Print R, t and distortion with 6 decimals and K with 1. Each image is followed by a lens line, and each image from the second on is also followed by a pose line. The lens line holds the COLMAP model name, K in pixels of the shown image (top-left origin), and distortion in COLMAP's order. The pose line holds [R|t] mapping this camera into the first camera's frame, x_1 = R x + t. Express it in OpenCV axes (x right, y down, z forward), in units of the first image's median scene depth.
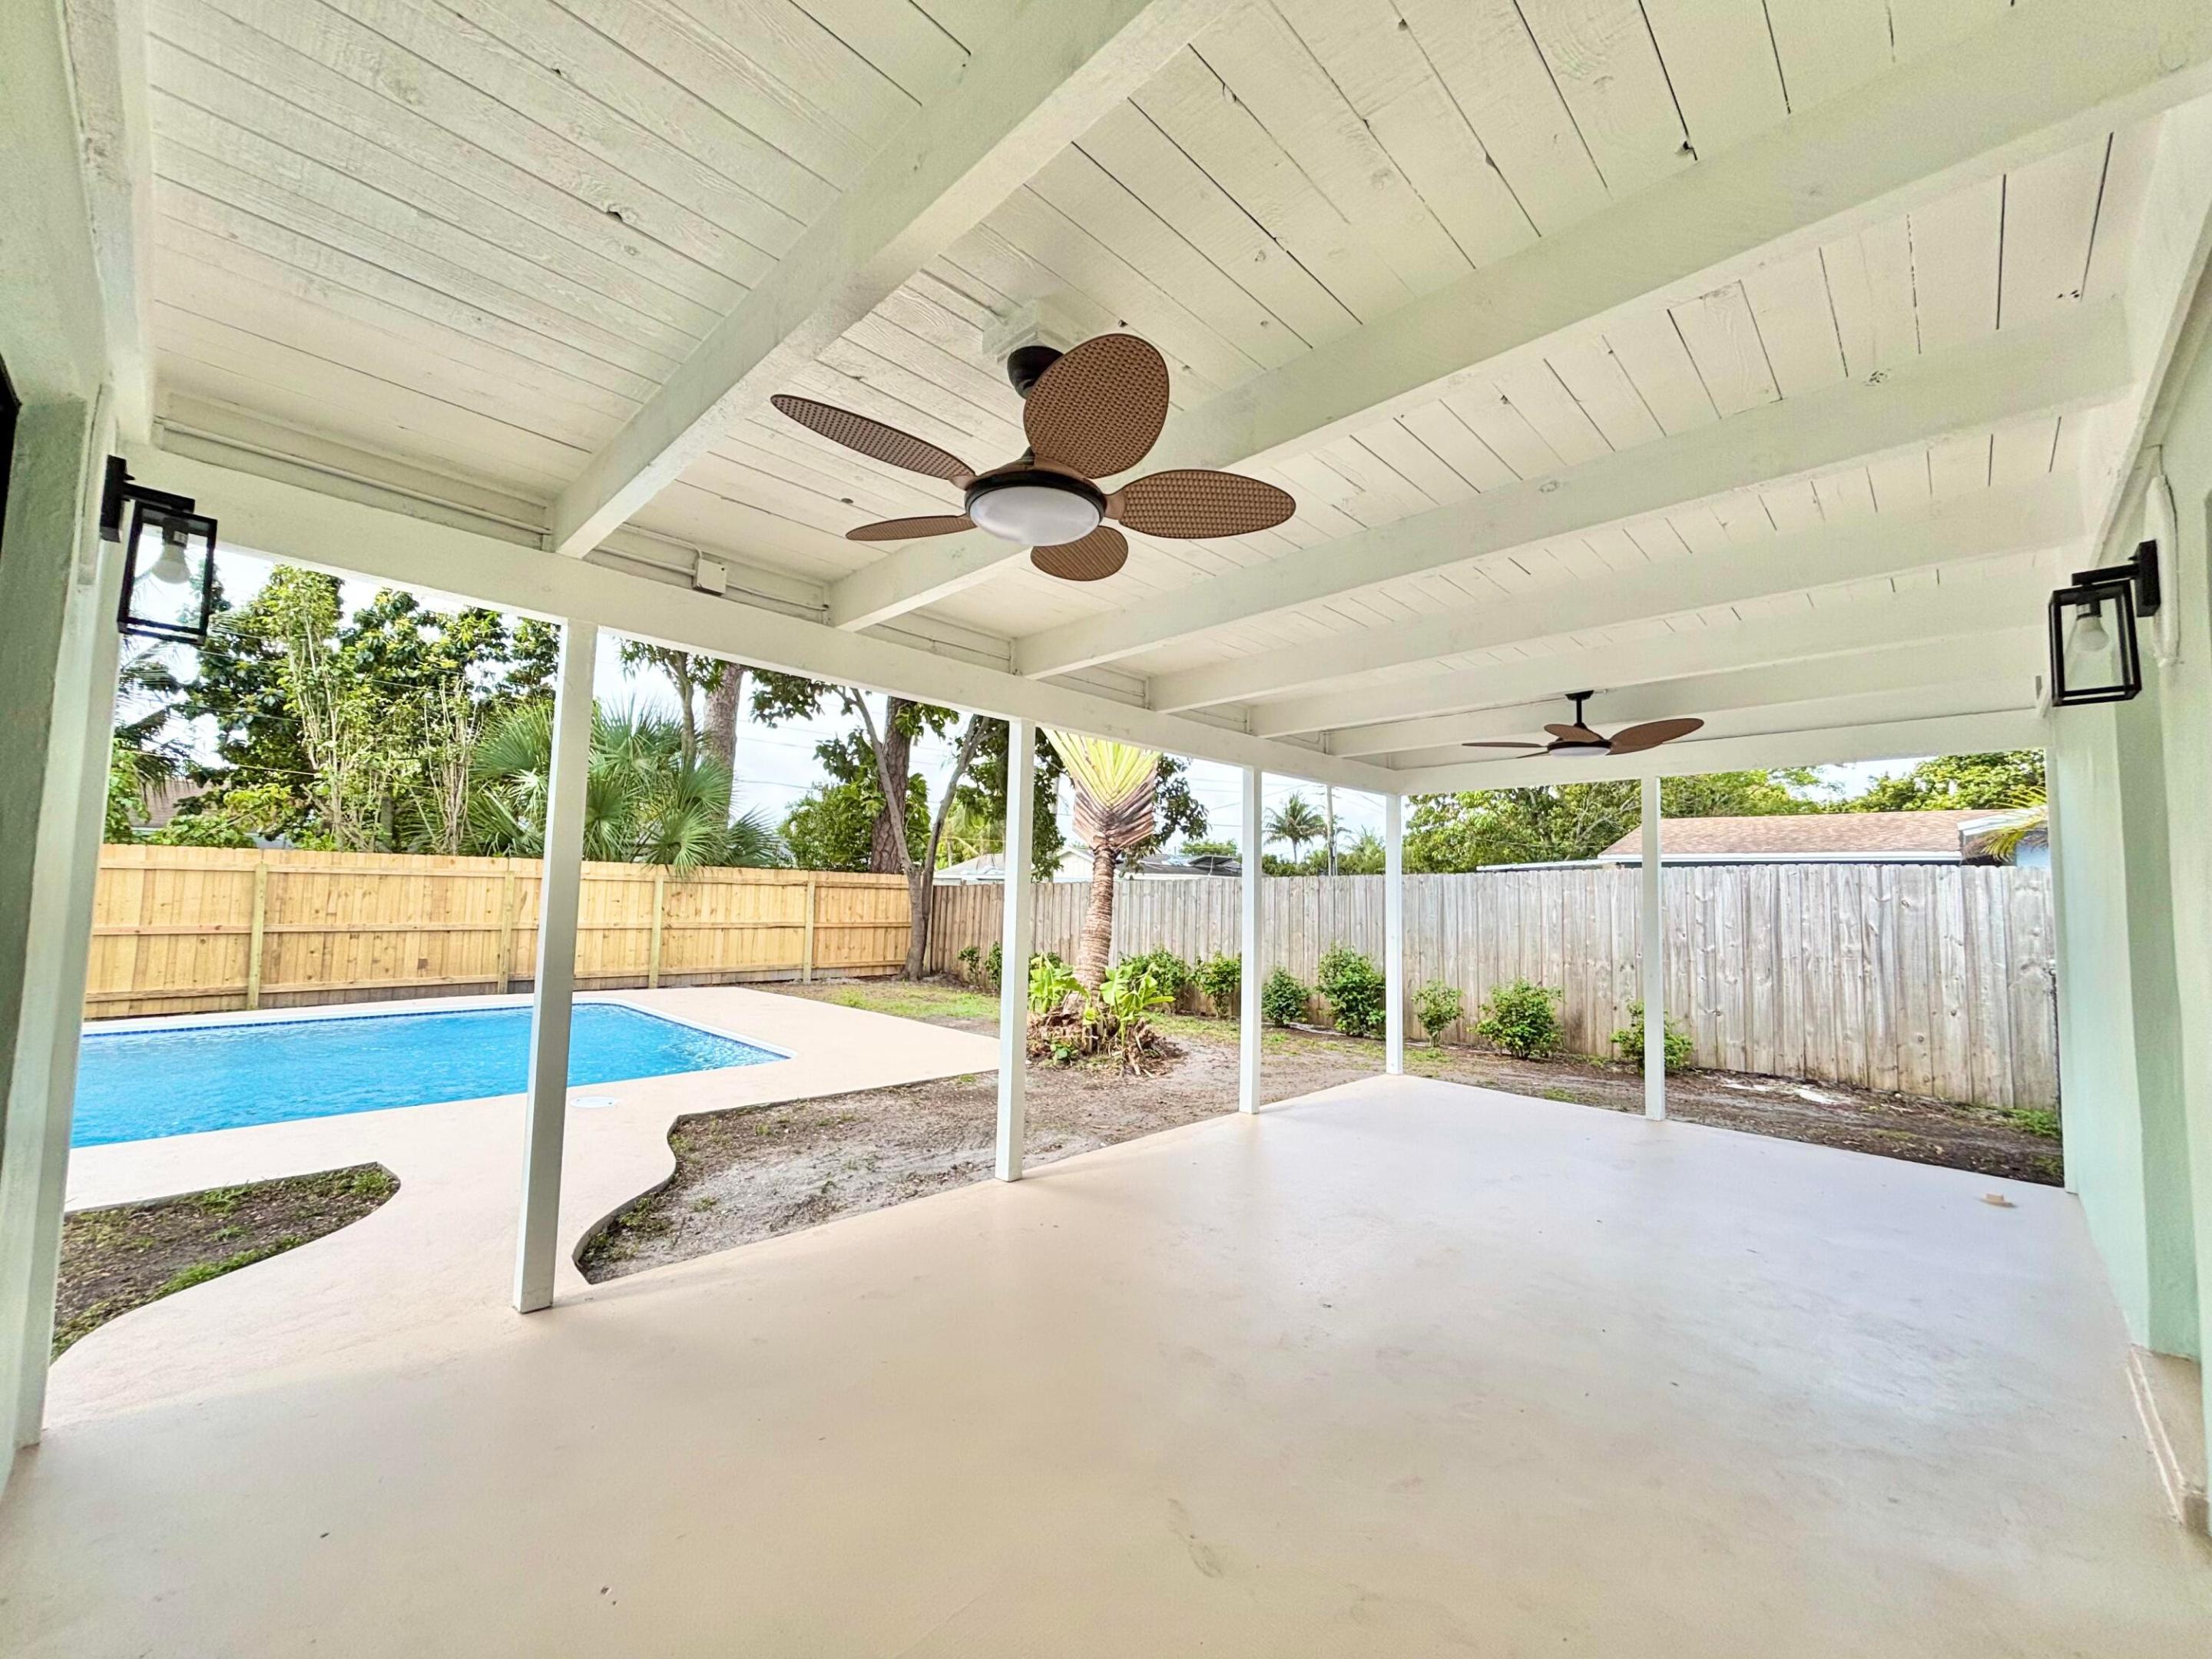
lens RADIAL K [[897.0, 0, 1105.1], [0, 897.0, 841.0], [0, 0, 1]] dist [0.000459, 0.001115]
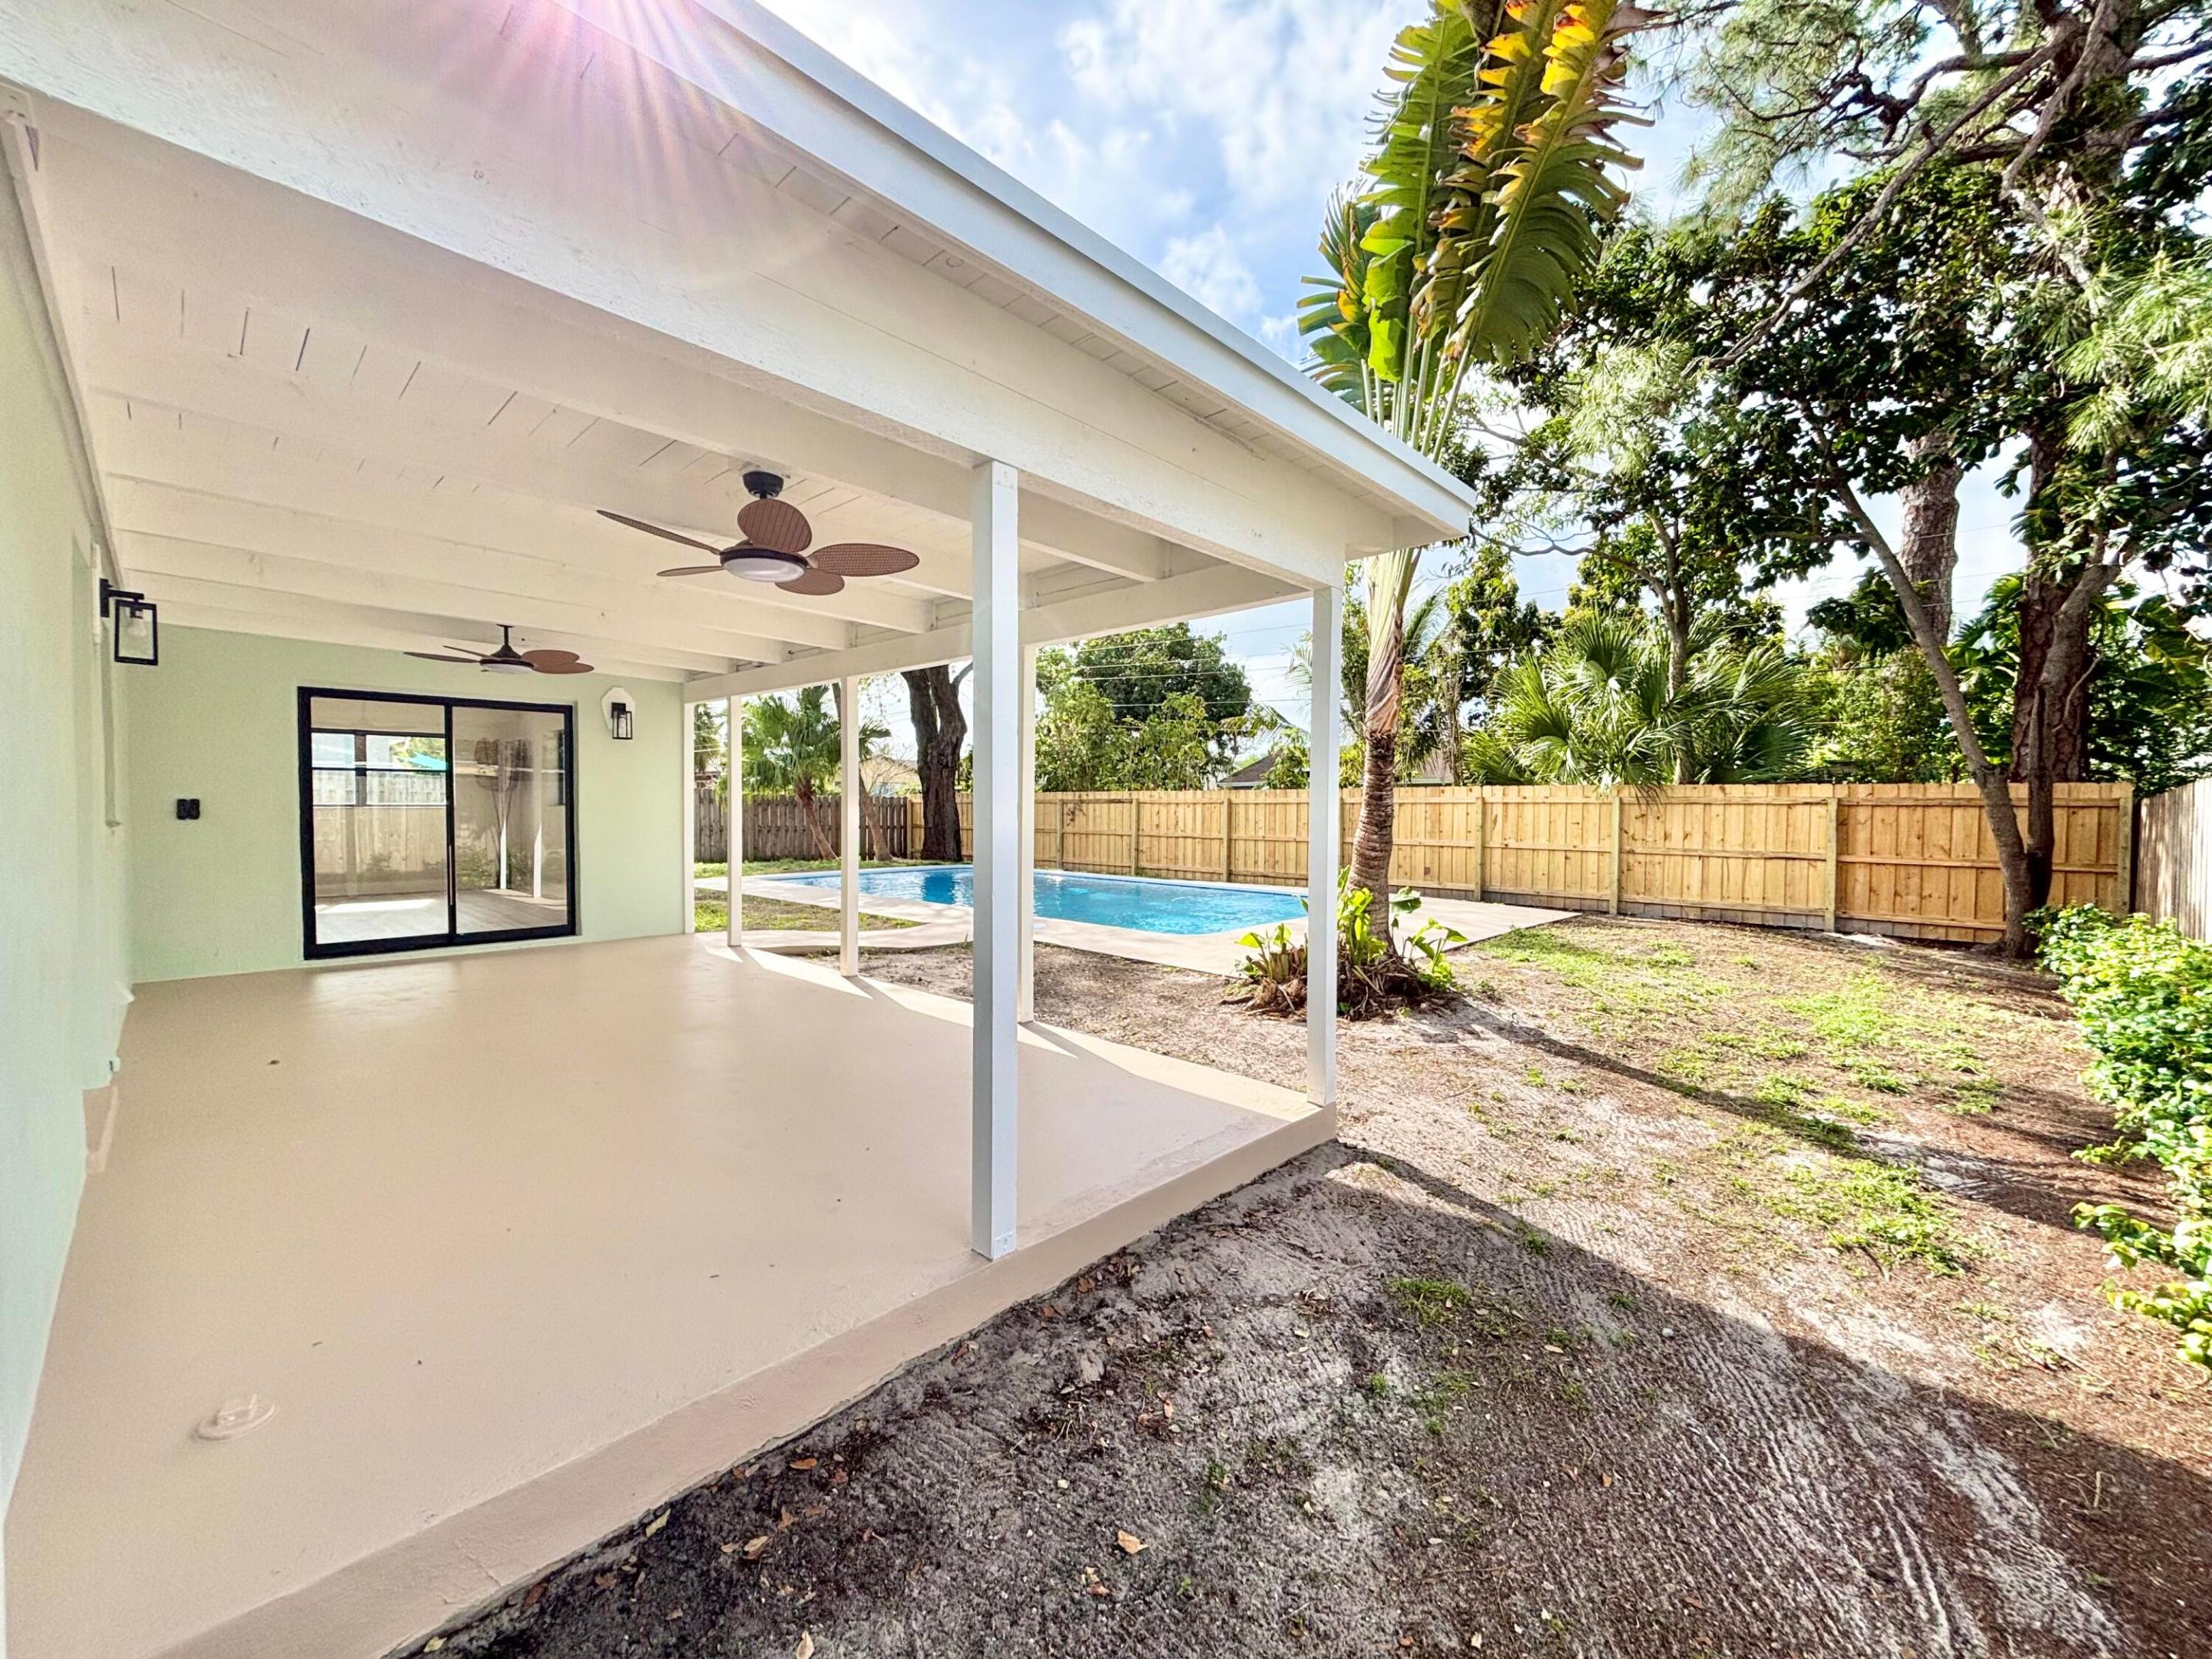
lens RADIAL K [[897.0, 0, 1108.1], [0, 897.0, 841.0], [0, 0, 1]] dist [0.000459, 0.001115]
pose [[0.000729, 0.015039, -0.999887, 0.522744], [0.051523, 0.998558, 0.015057, 0.048627], [0.998672, -0.051528, -0.000047, 0.517971]]
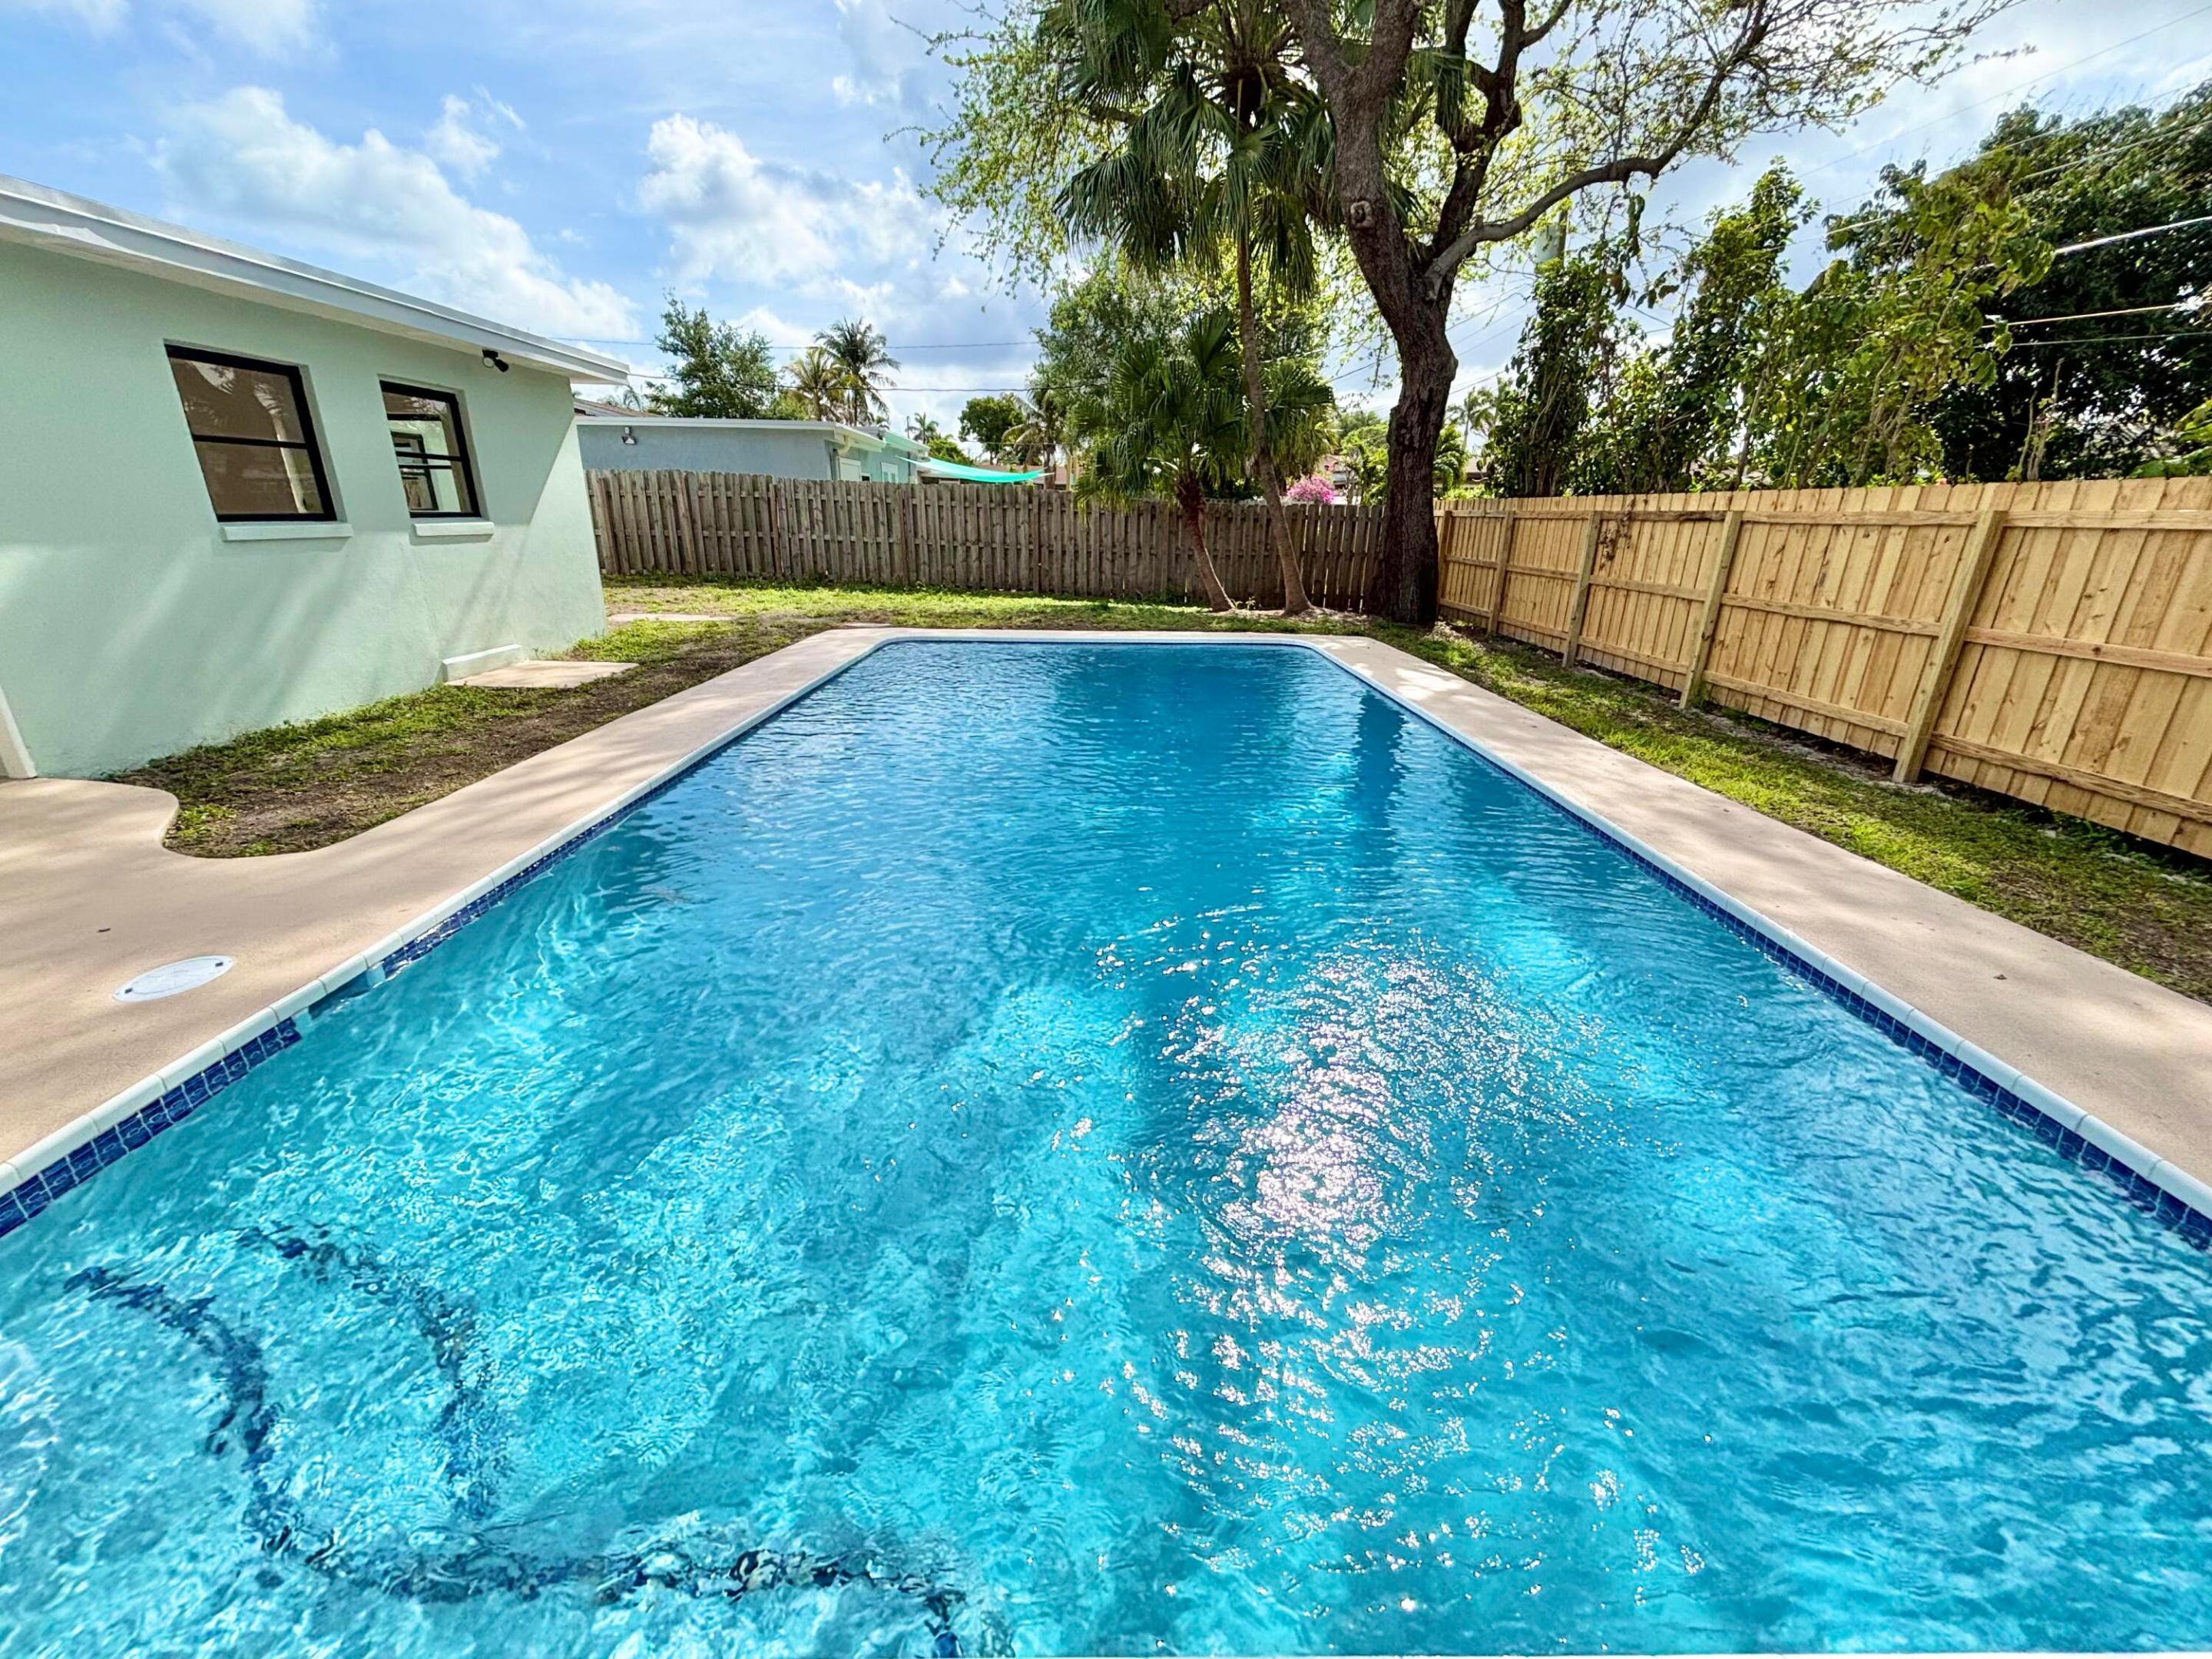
lens RADIAL K [[897.0, 0, 1097.6], [0, 897.0, 824.6], [0, 0, 1]] dist [0.000459, 0.001115]
pose [[-0.719792, 0.196876, -0.665687, -0.281404], [0.007867, 0.961193, 0.275764, 0.035333], [0.694145, 0.193256, -0.693408, 0.752068]]
